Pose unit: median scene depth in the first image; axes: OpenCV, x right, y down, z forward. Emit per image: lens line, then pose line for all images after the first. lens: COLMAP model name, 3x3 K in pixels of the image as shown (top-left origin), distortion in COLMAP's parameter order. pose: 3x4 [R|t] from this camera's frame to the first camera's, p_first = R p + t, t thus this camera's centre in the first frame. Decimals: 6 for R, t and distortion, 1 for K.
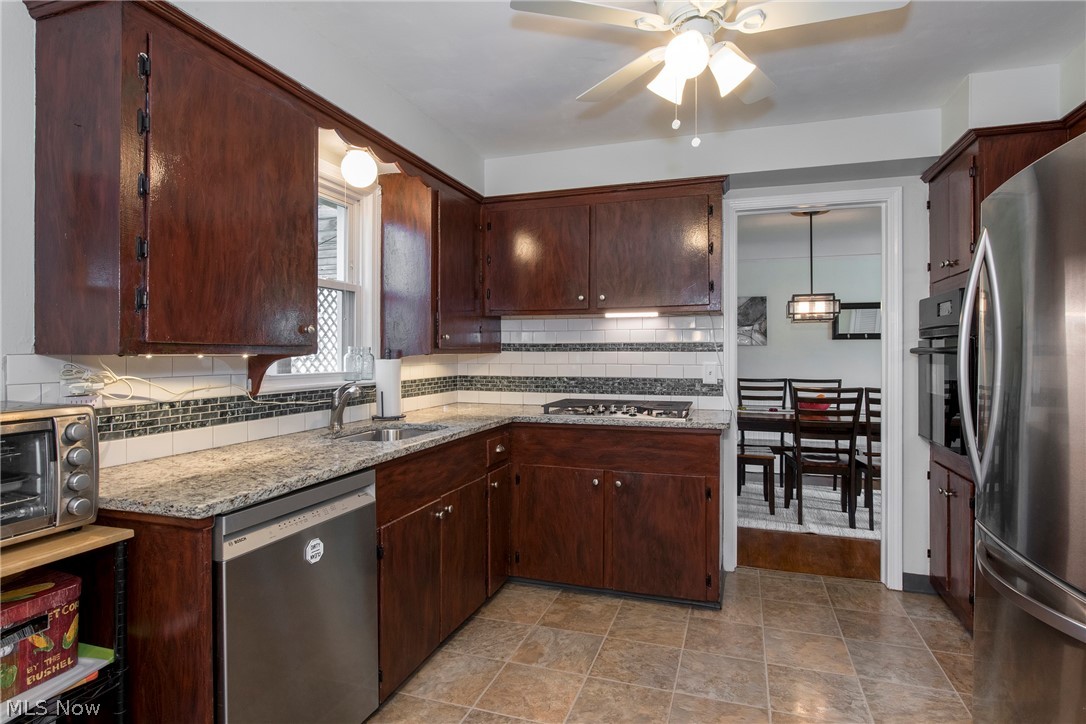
lens RADIAL K [[595.0, 0, 529.7], [0, 595.0, 353.6], [0, 0, 1]] dist [-0.004320, -0.002134]
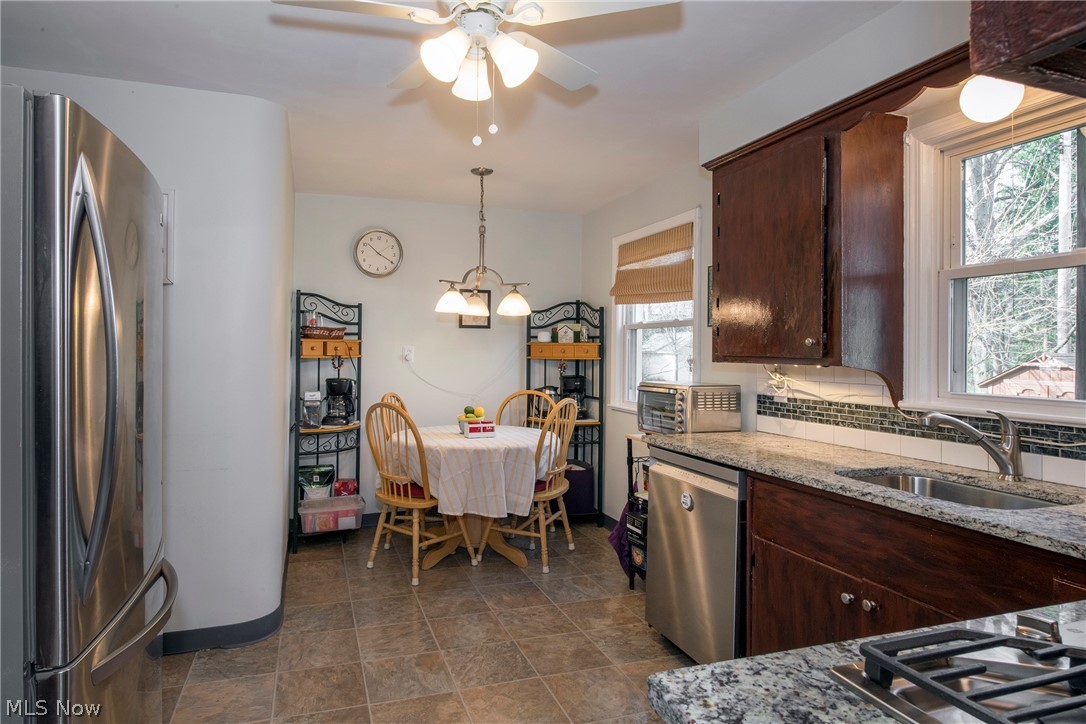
lens RADIAL K [[595.0, 0, 529.7], [0, 595.0, 353.6], [0, 0, 1]] dist [-0.004320, -0.002134]
pose [[-0.771426, -0.006726, -0.636283, 0.484205], [-0.010612, 0.999941, 0.002296, -0.012492], [0.636230, 0.008523, -0.771452, 1.066964]]
